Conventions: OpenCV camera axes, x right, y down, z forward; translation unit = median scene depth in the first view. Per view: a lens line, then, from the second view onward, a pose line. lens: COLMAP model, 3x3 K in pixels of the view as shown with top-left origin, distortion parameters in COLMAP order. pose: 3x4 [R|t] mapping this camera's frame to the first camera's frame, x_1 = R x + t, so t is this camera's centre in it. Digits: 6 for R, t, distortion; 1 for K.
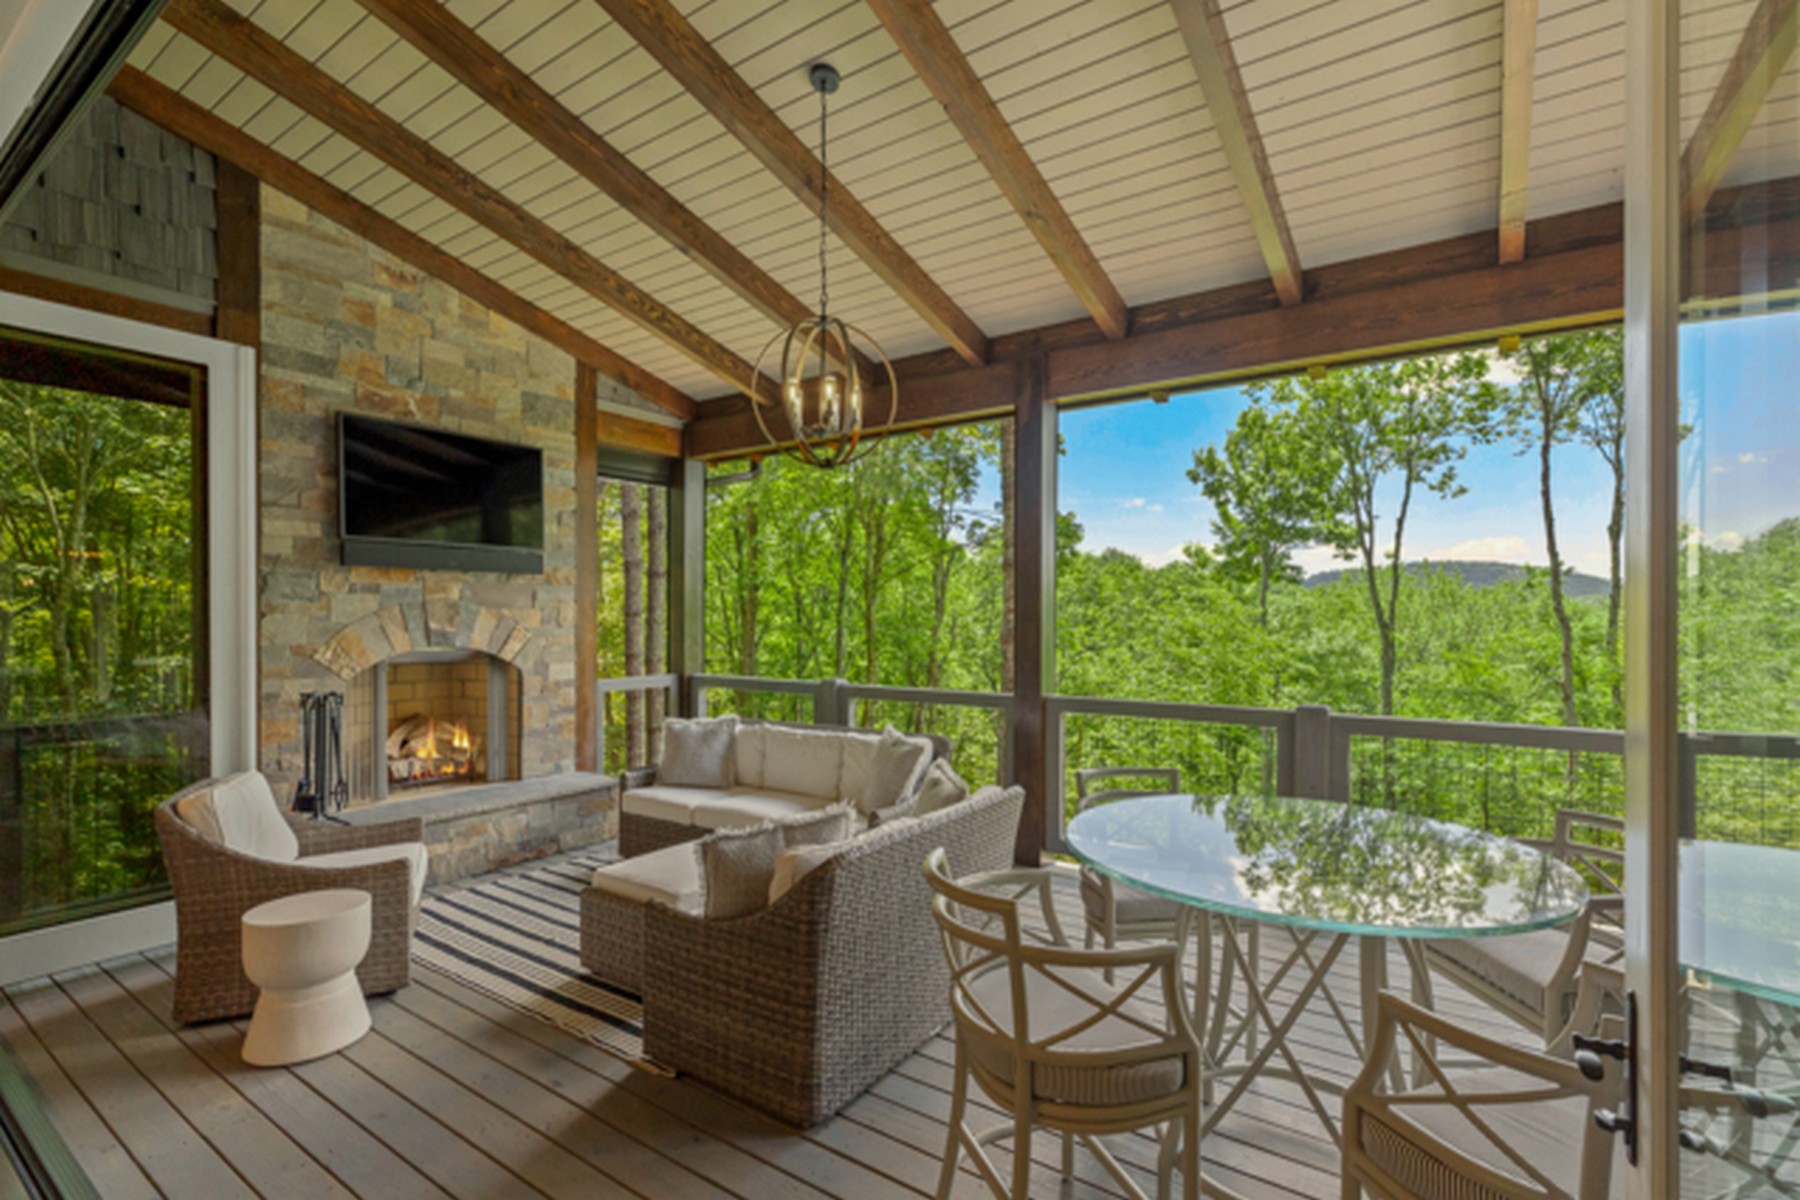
lens RADIAL K [[824.6, 0, 907.0], [0, 824.6, 619.5], [0, 0, 1]] dist [-0.001471, 0.002829]
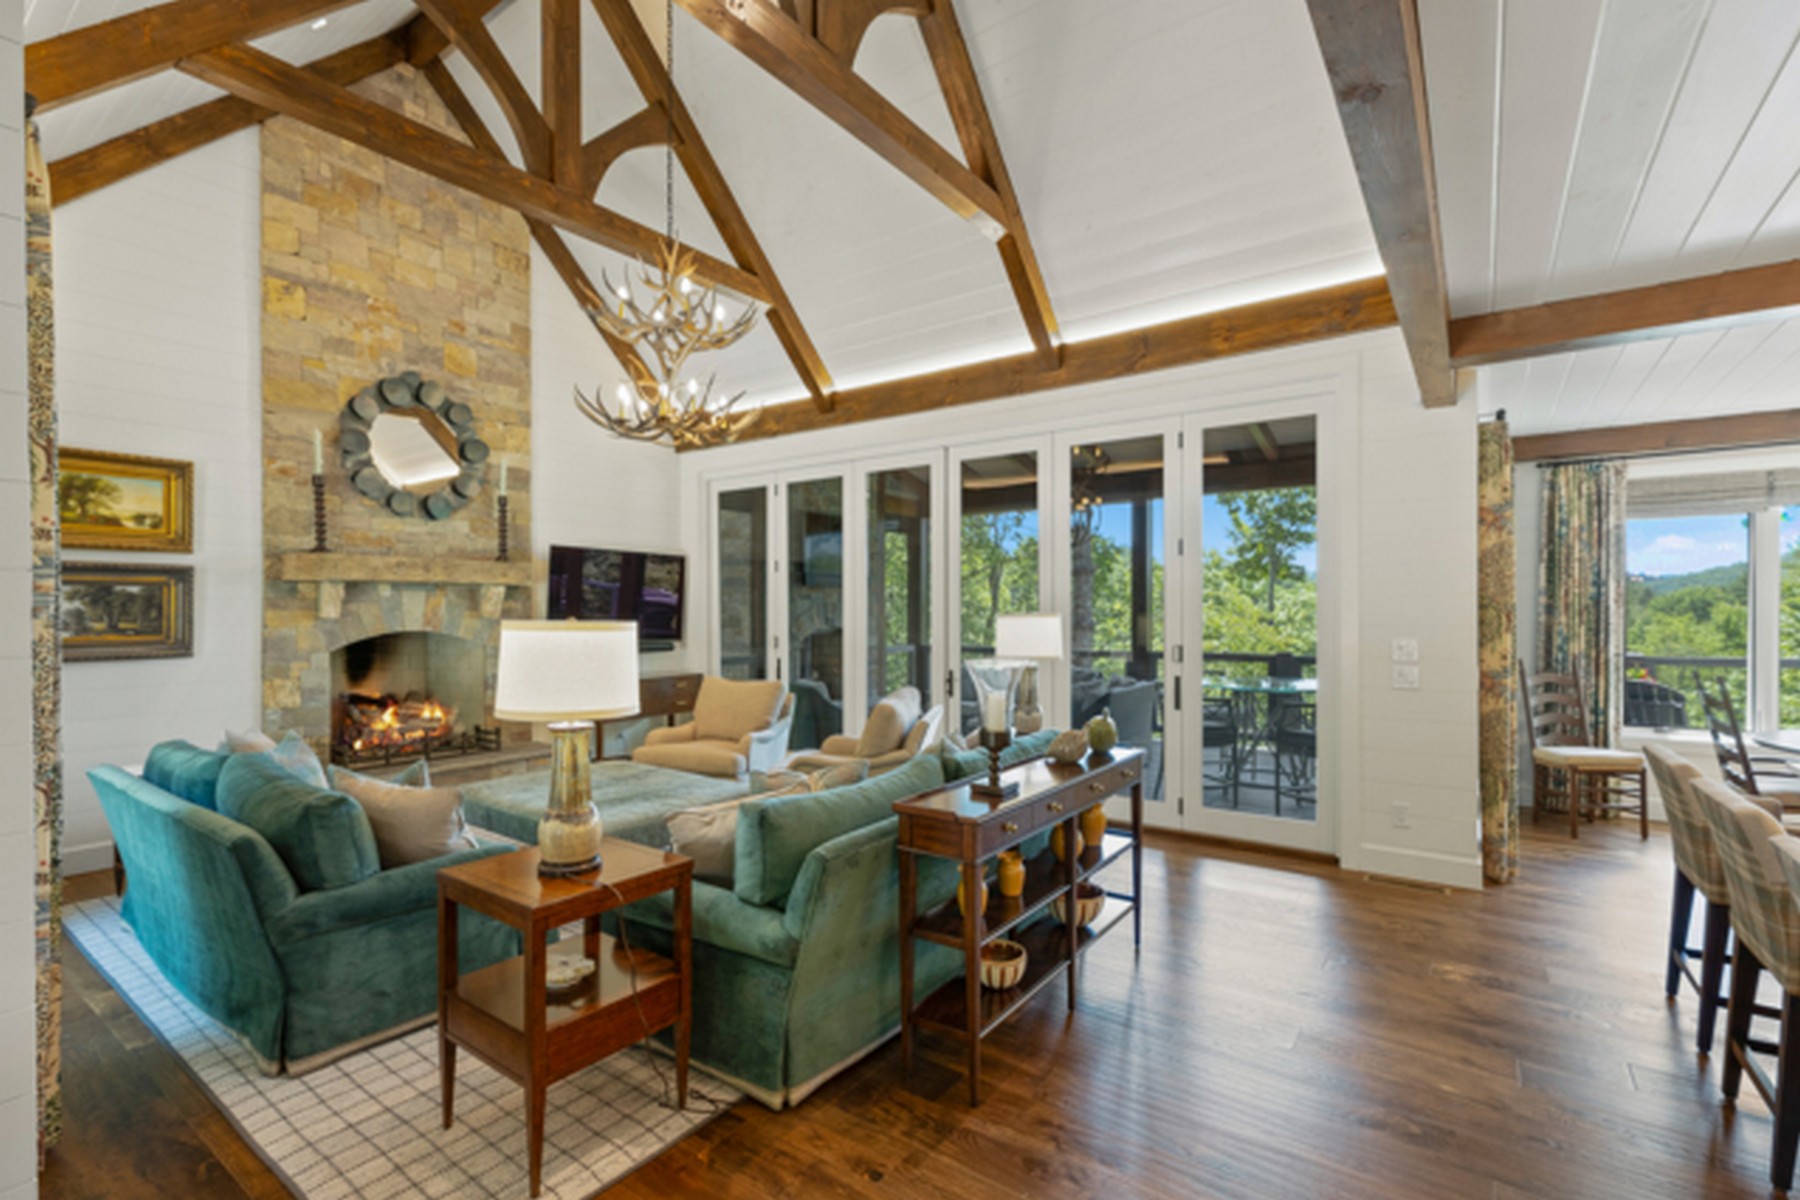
lens RADIAL K [[824.6, 0, 894.0], [0, 824.6, 605.0], [0, 0, 1]] dist [-0.001471, 0.002829]
pose [[0.999715, -0.000894, -0.023875, -0.279315], [0.000639, 0.999943, -0.010700, 0.002454], [0.023883, 0.010682, 0.999658, -0.686128]]
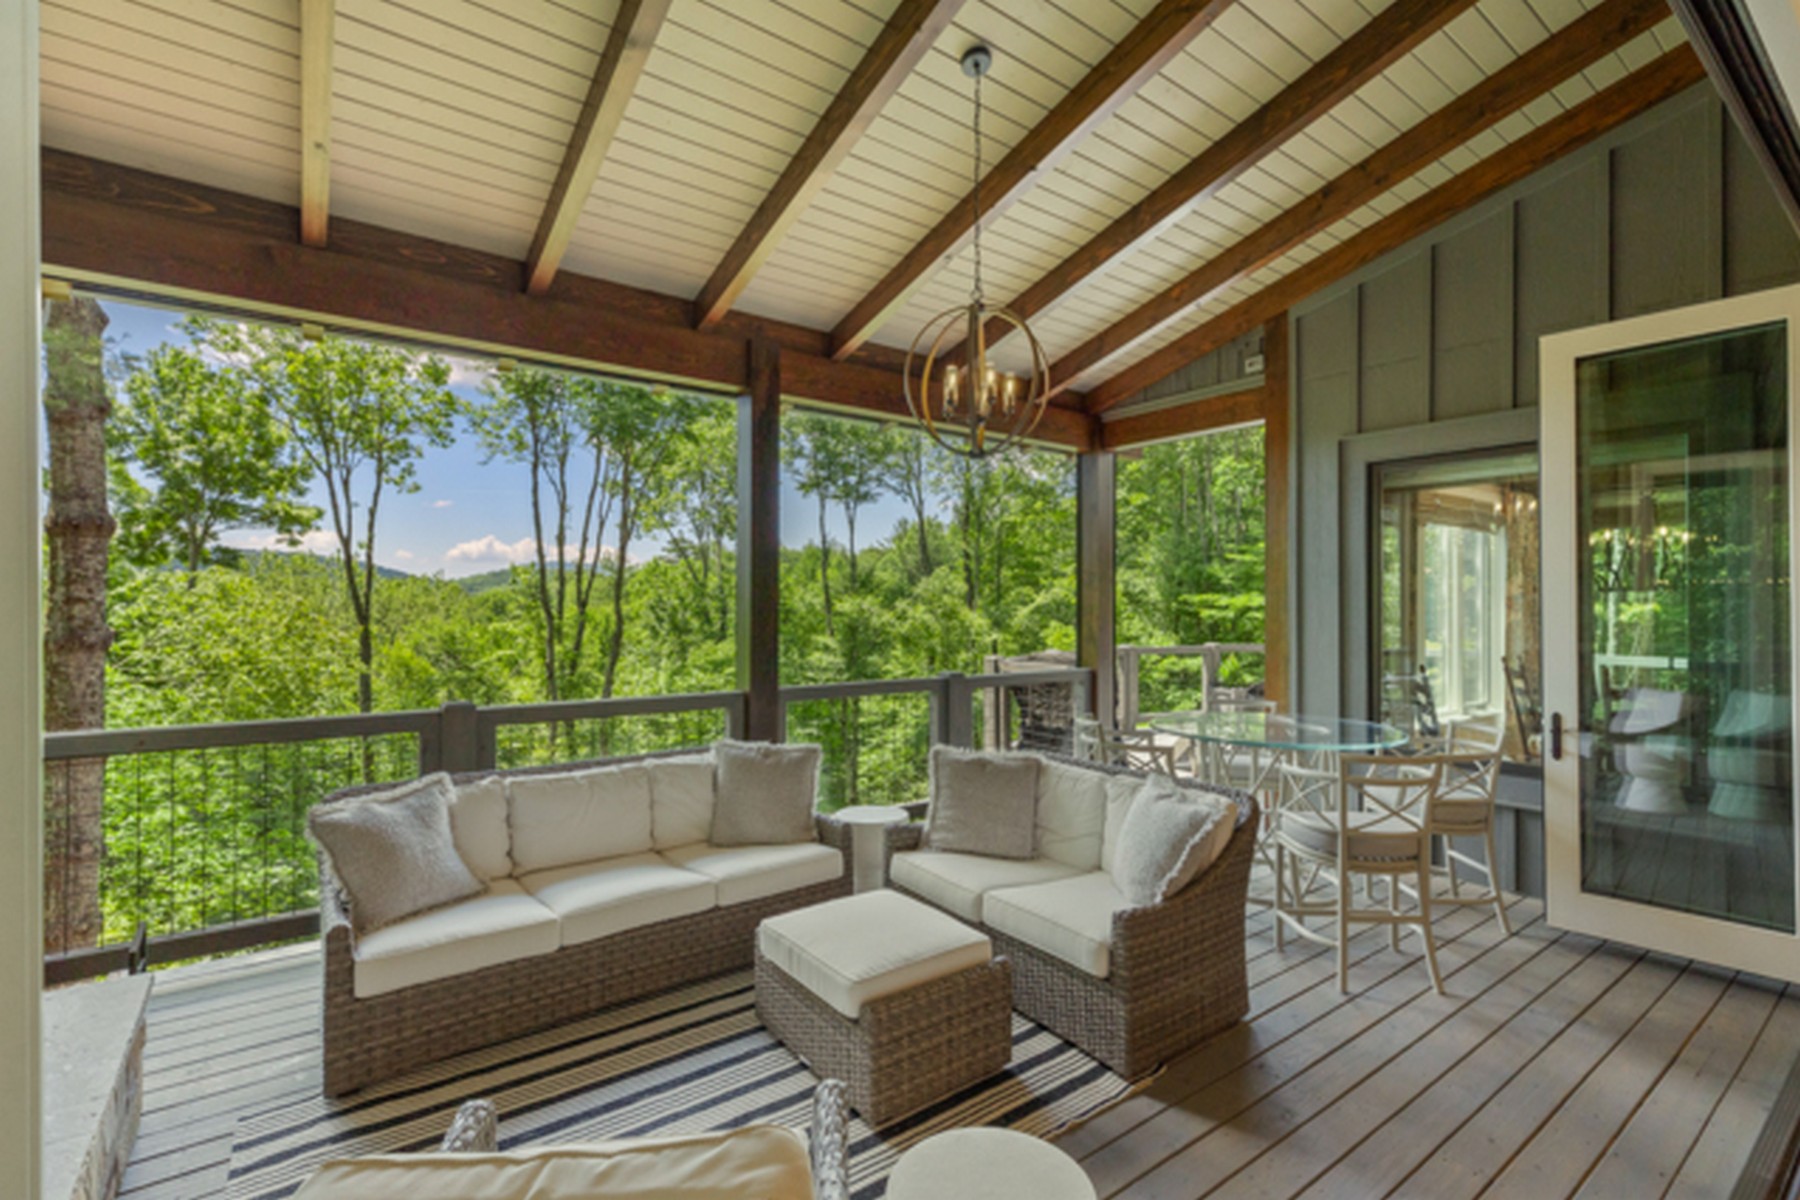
lens RADIAL K [[824.6, 0, 897.5], [0, 824.6, 596.0], [0, 0, 1]] dist [-0.001471, 0.002829]
pose [[0.332006, 0.014993, 0.943158, -0.538969], [0.001987, 0.999860, -0.016594, -0.003098], [-0.943275, 0.007383, 0.331930, 0.387709]]
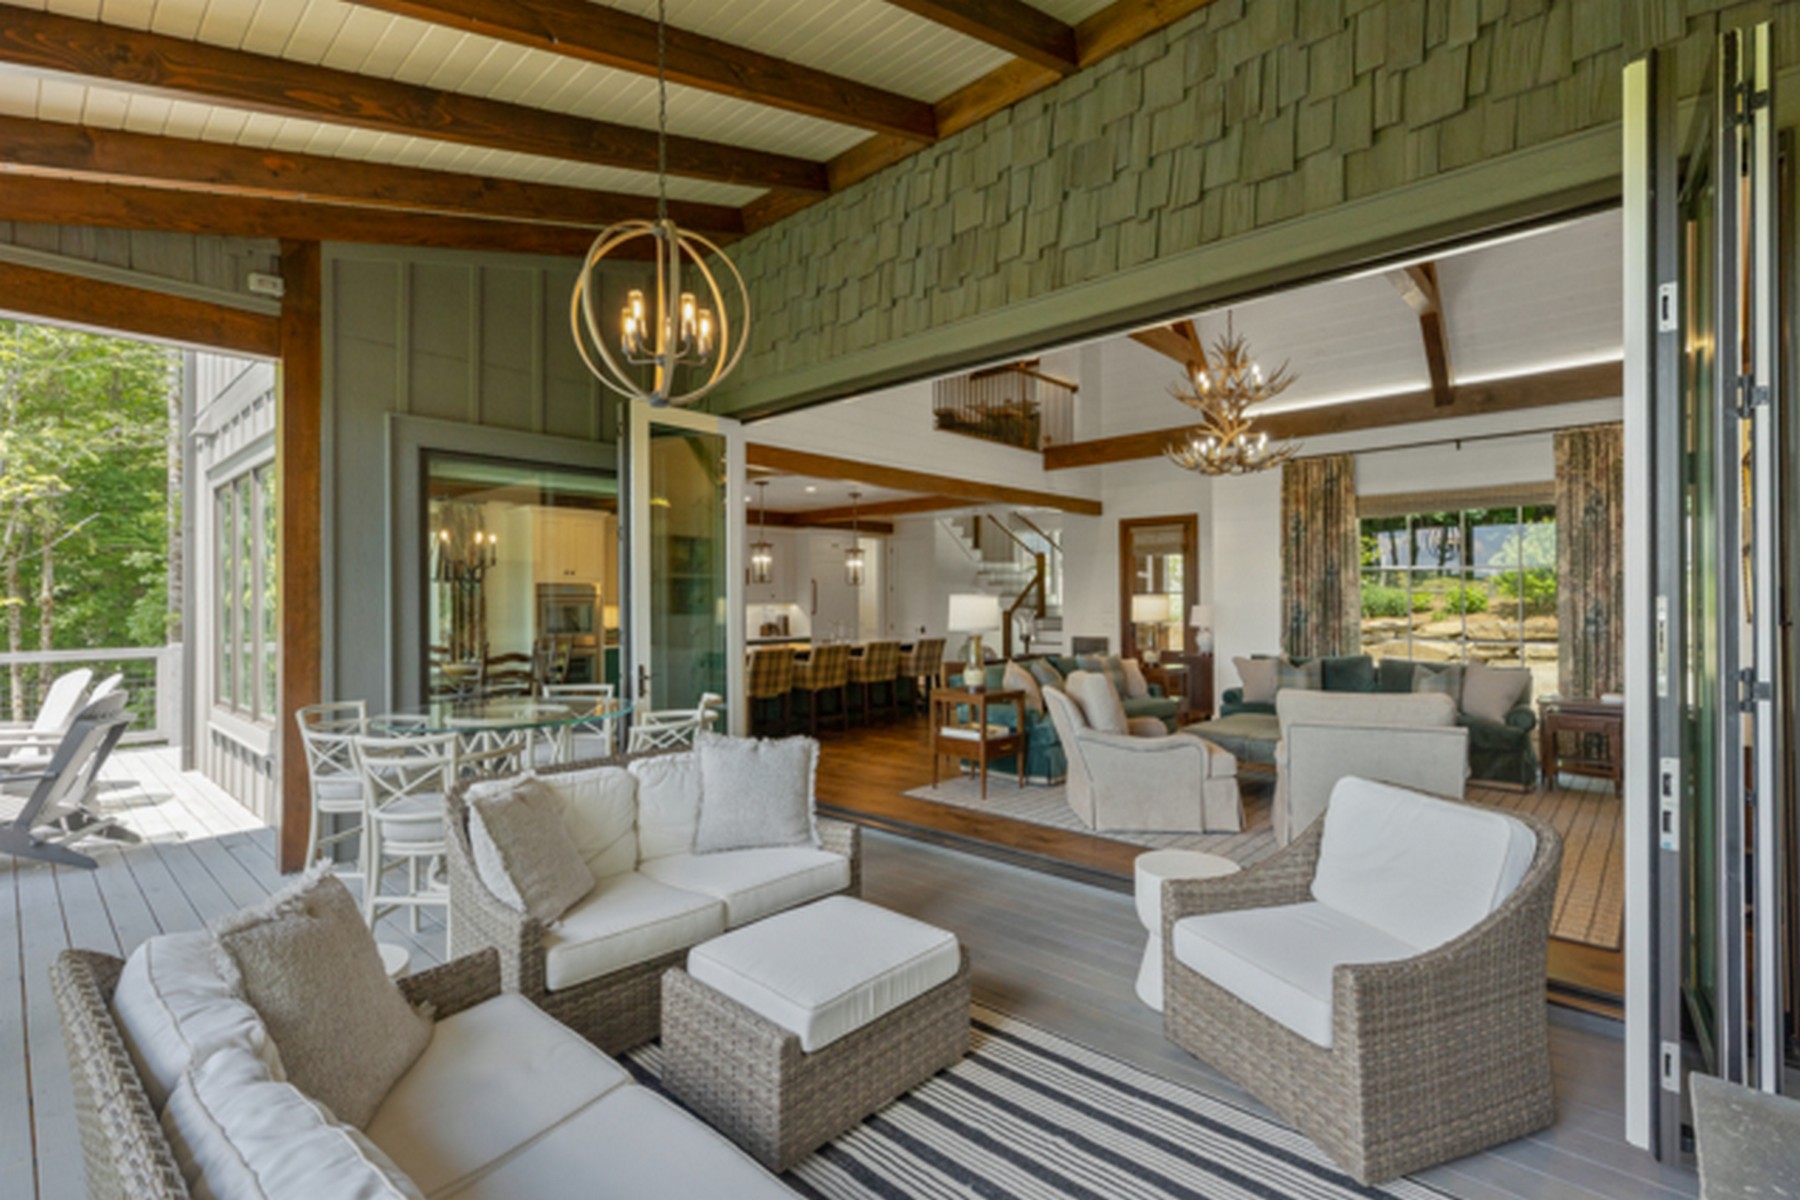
lens RADIAL K [[824.6, 0, 913.8], [0, 824.6, 591.8], [0, 0, 1]] dist [-0.001471, 0.002829]
pose [[-0.991334, 0.008857, 0.131066, -0.238498], [0.008411, 0.999957, -0.003953, 0.001467], [-0.131095, -0.002816, -0.991366, 0.897294]]
